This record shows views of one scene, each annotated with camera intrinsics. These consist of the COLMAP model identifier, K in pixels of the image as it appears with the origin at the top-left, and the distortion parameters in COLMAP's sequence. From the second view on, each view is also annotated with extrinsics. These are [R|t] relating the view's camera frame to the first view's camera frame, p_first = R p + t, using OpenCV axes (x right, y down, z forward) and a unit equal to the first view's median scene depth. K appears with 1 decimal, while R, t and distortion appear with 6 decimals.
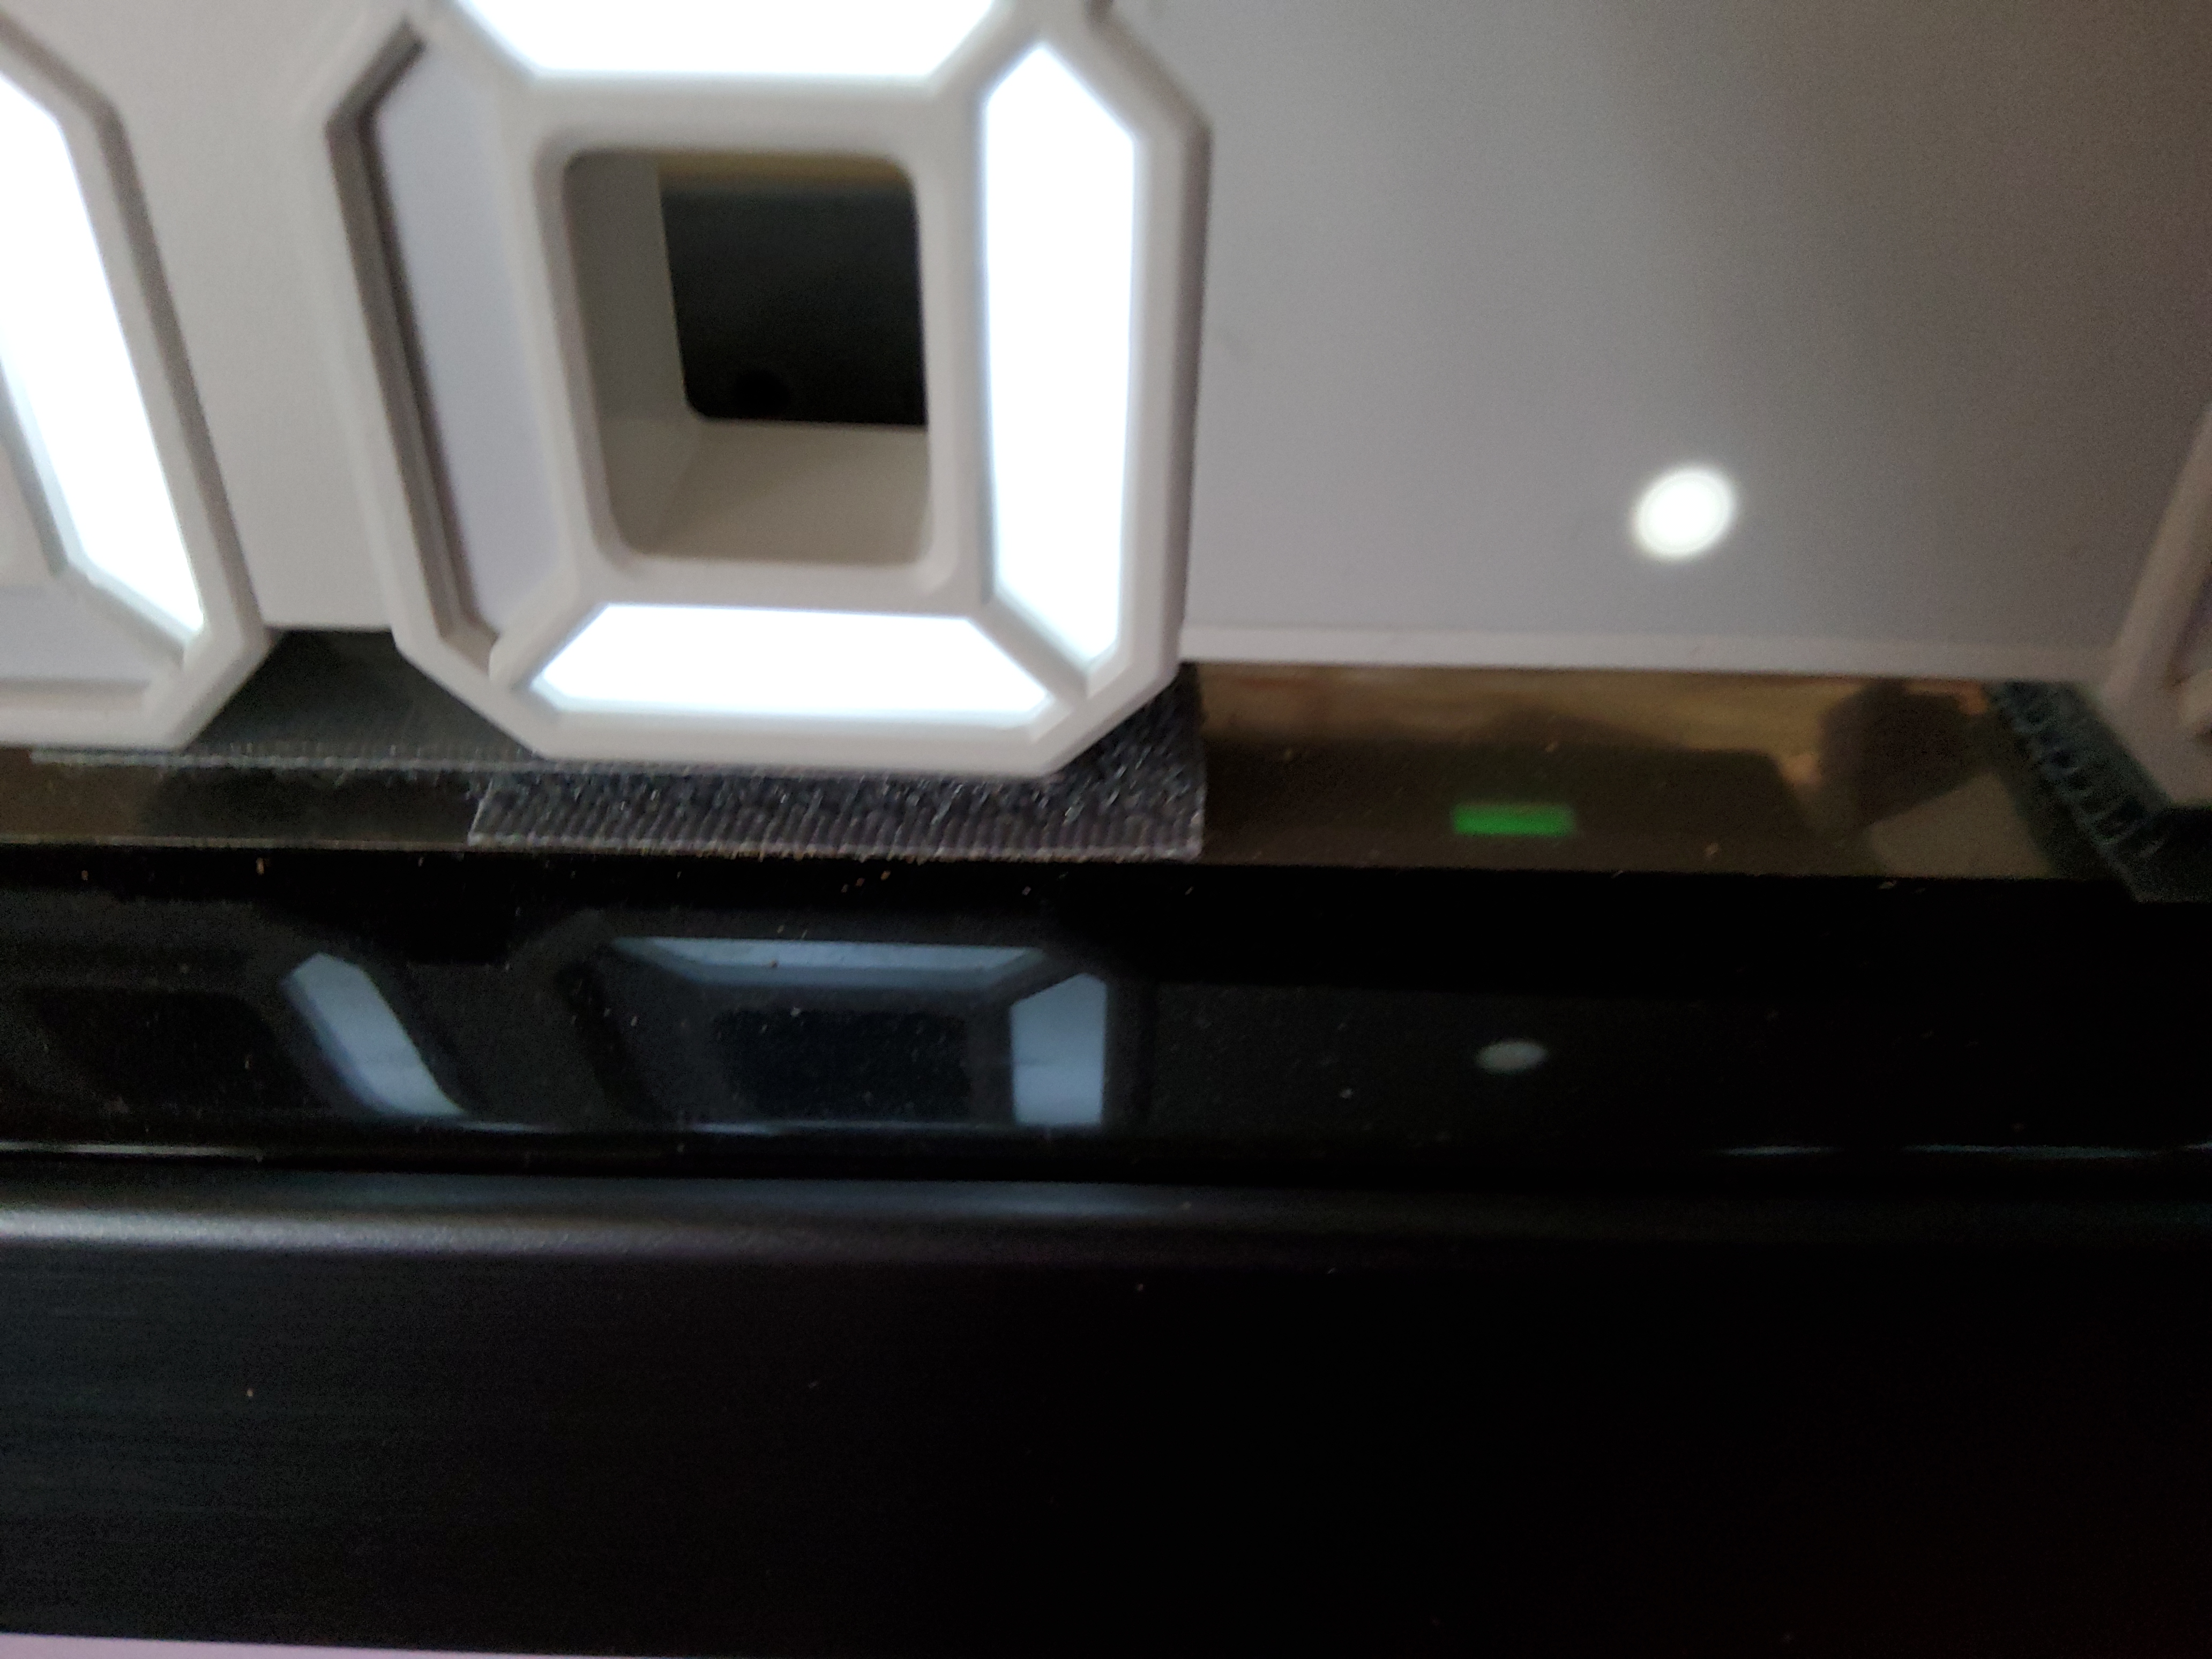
lens RADIAL K [[1764.3, 0, 1076.1], [0, 1764.3, 830.0], [0, 0, 1]] dist [0.055943, -0.132231]
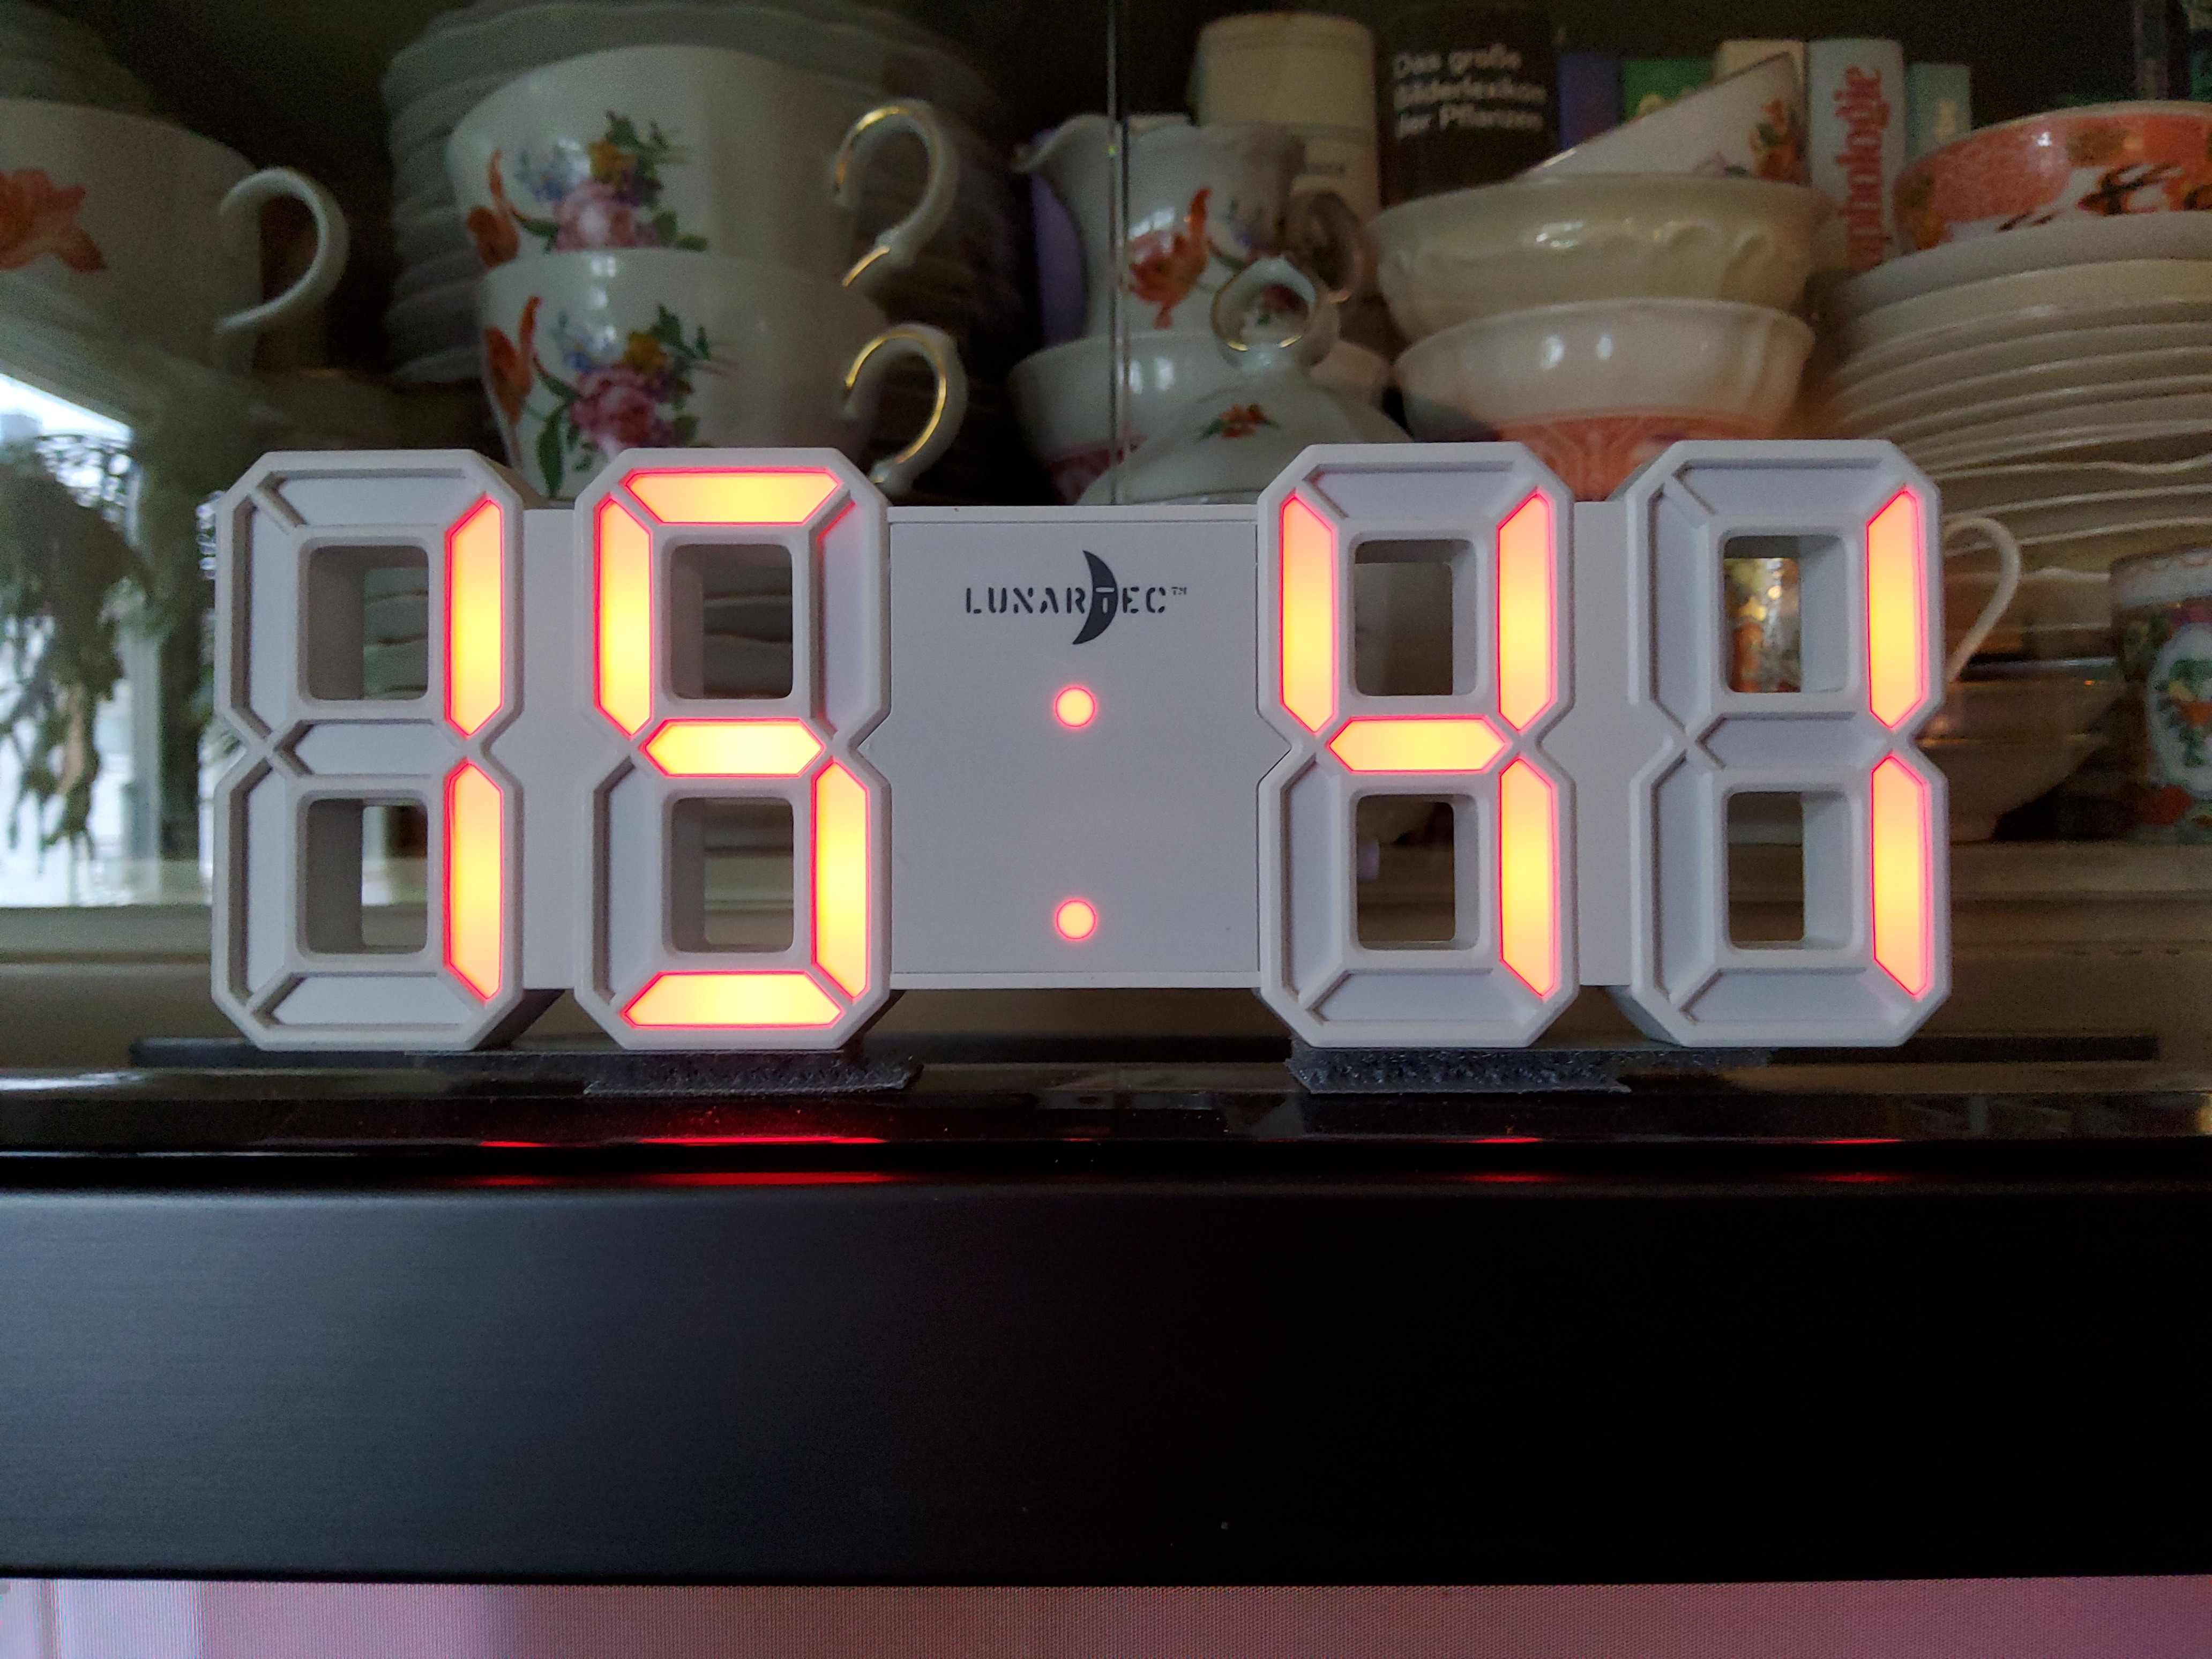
lens RADIAL K [[1764.3, 0, 1076.1], [0, 1764.3, 830.0], [0, 0, 1]] dist [0.055943, -0.132231]
pose [[0.999869, -0.014078, 0.007960, 0.298161], [0.016010, 0.791964, -0.610358, 1.226171], [0.002289, 0.610405, 0.792086, -1.087059]]
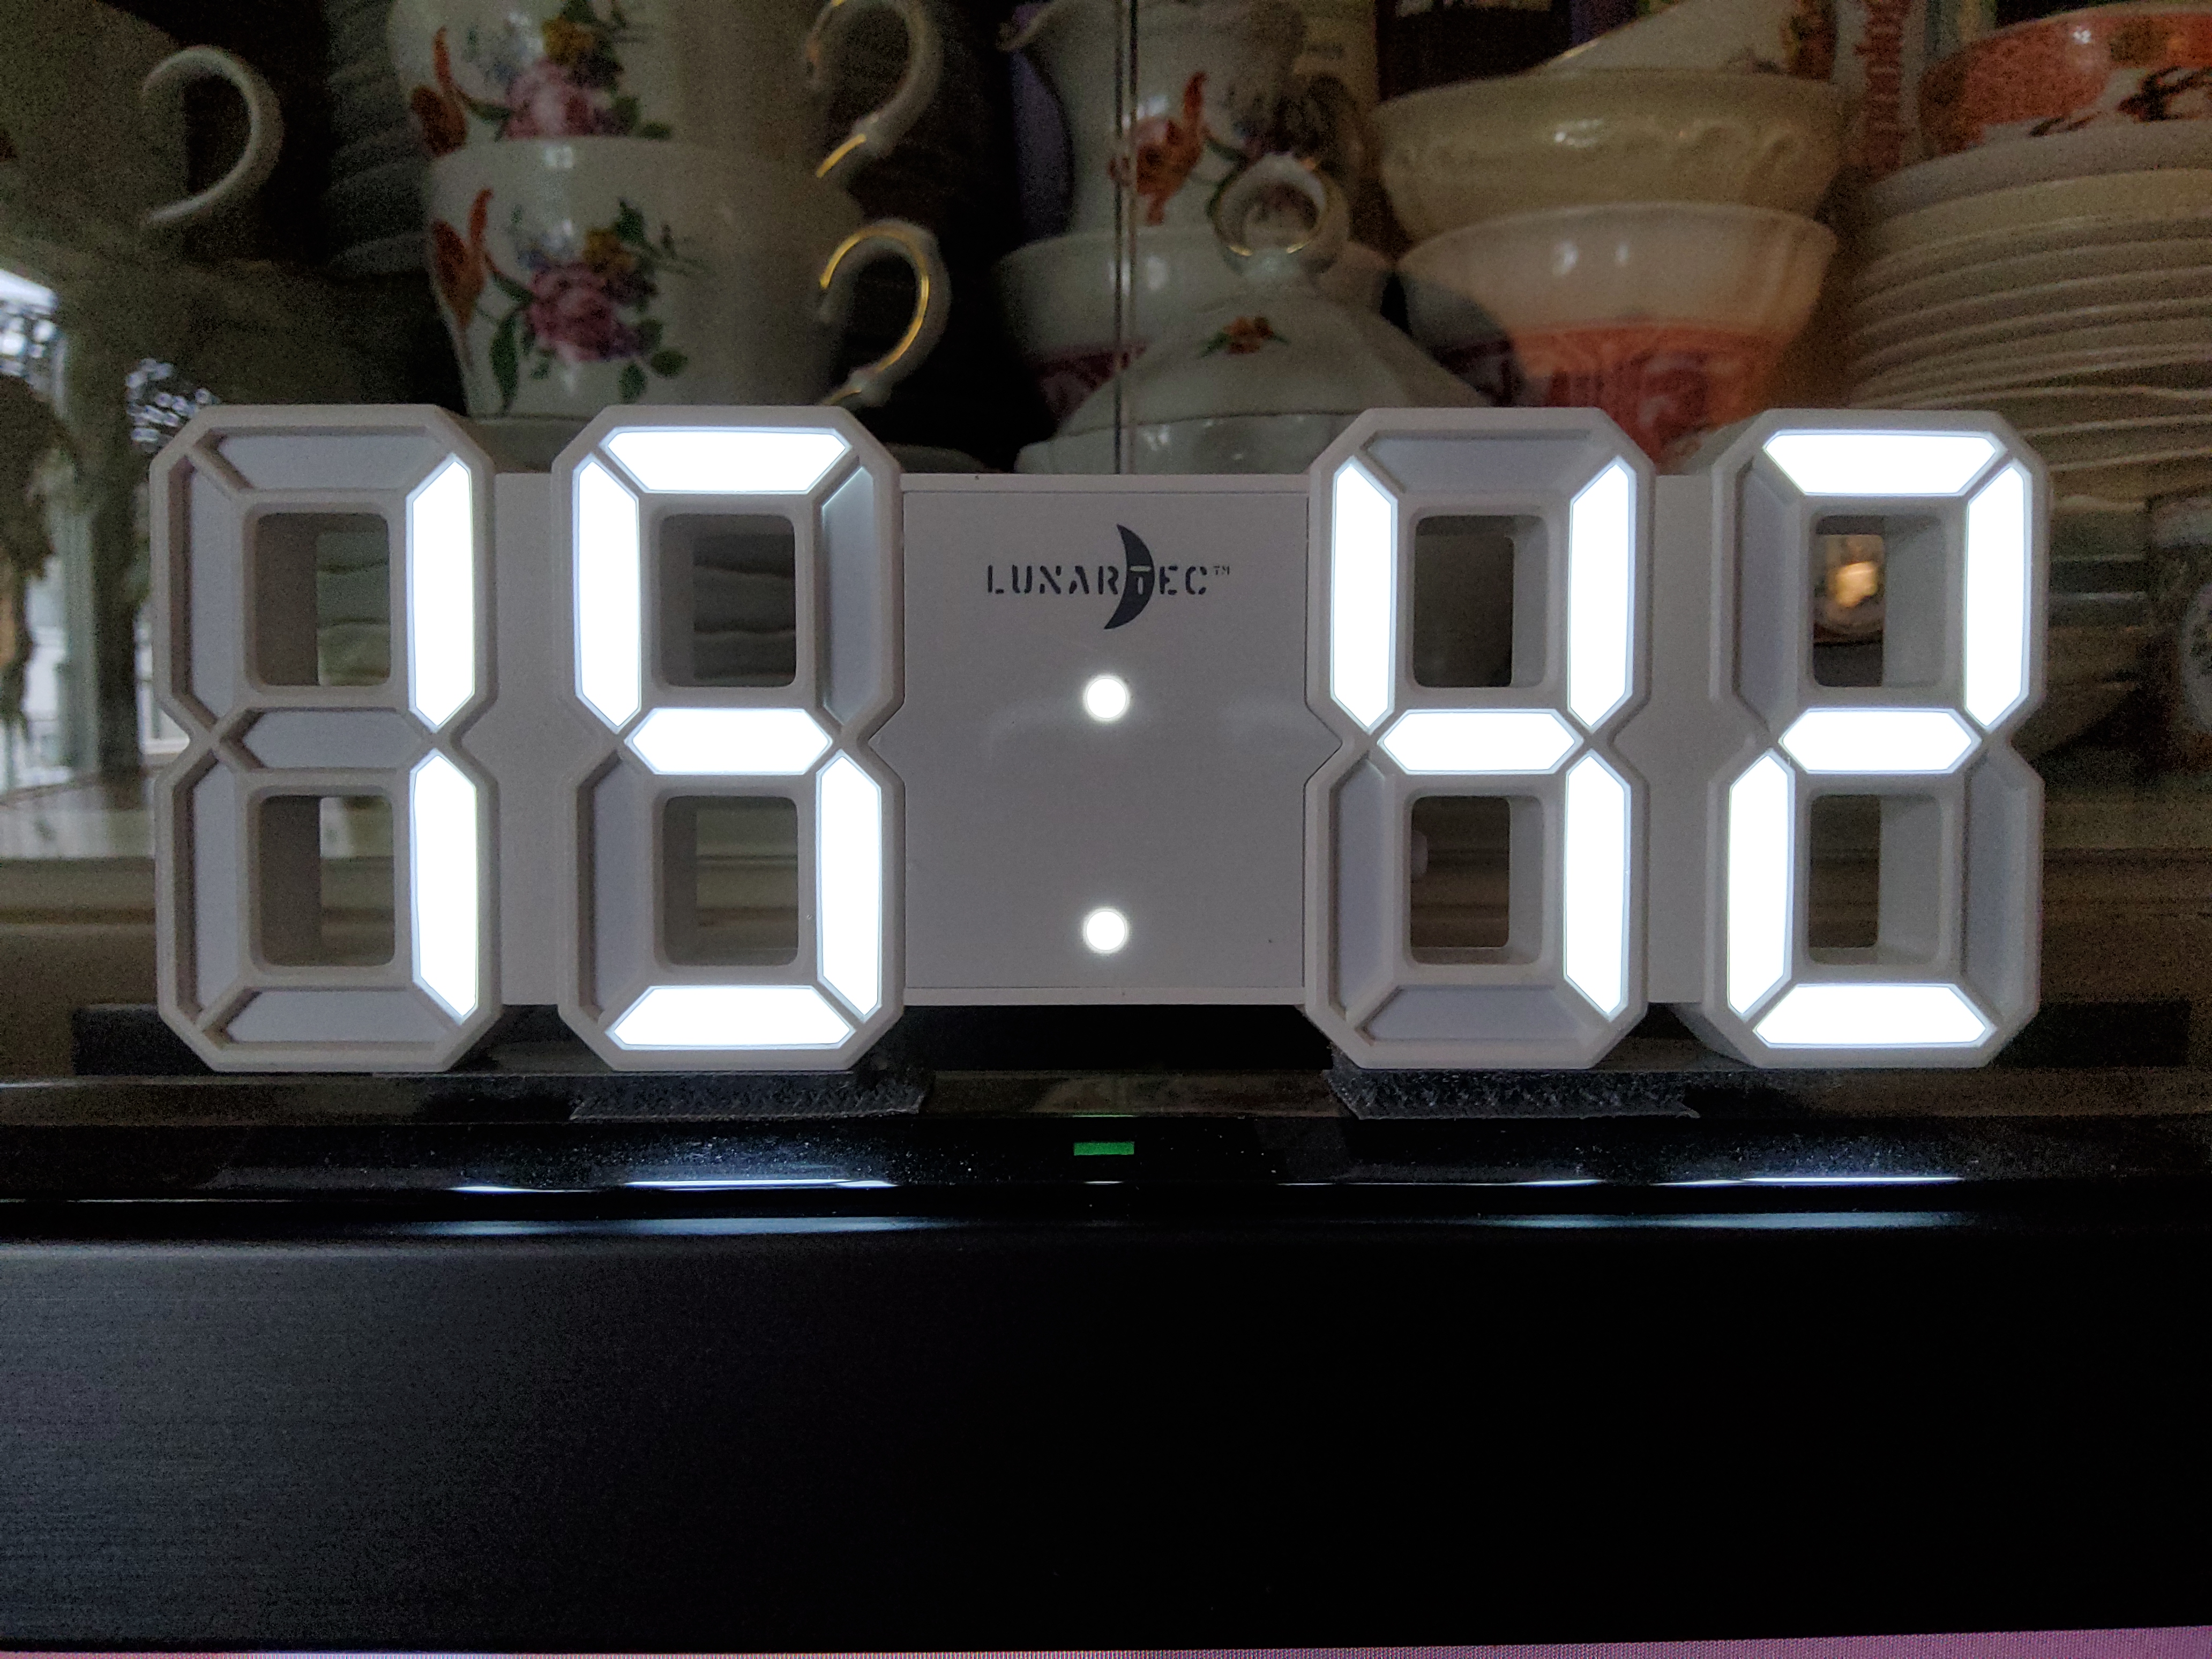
lens RADIAL K [[1784.4, 0, 1078.3], [0, 1784.4, 828.2], [0, 0, 1]] dist [0.014765, -0.056314]
pose [[0.999339, -0.009982, 0.034969, 0.201939], [0.027707, 0.831816, -0.554359, 0.979237], [-0.023555, 0.554961, 0.831543, -1.032570]]
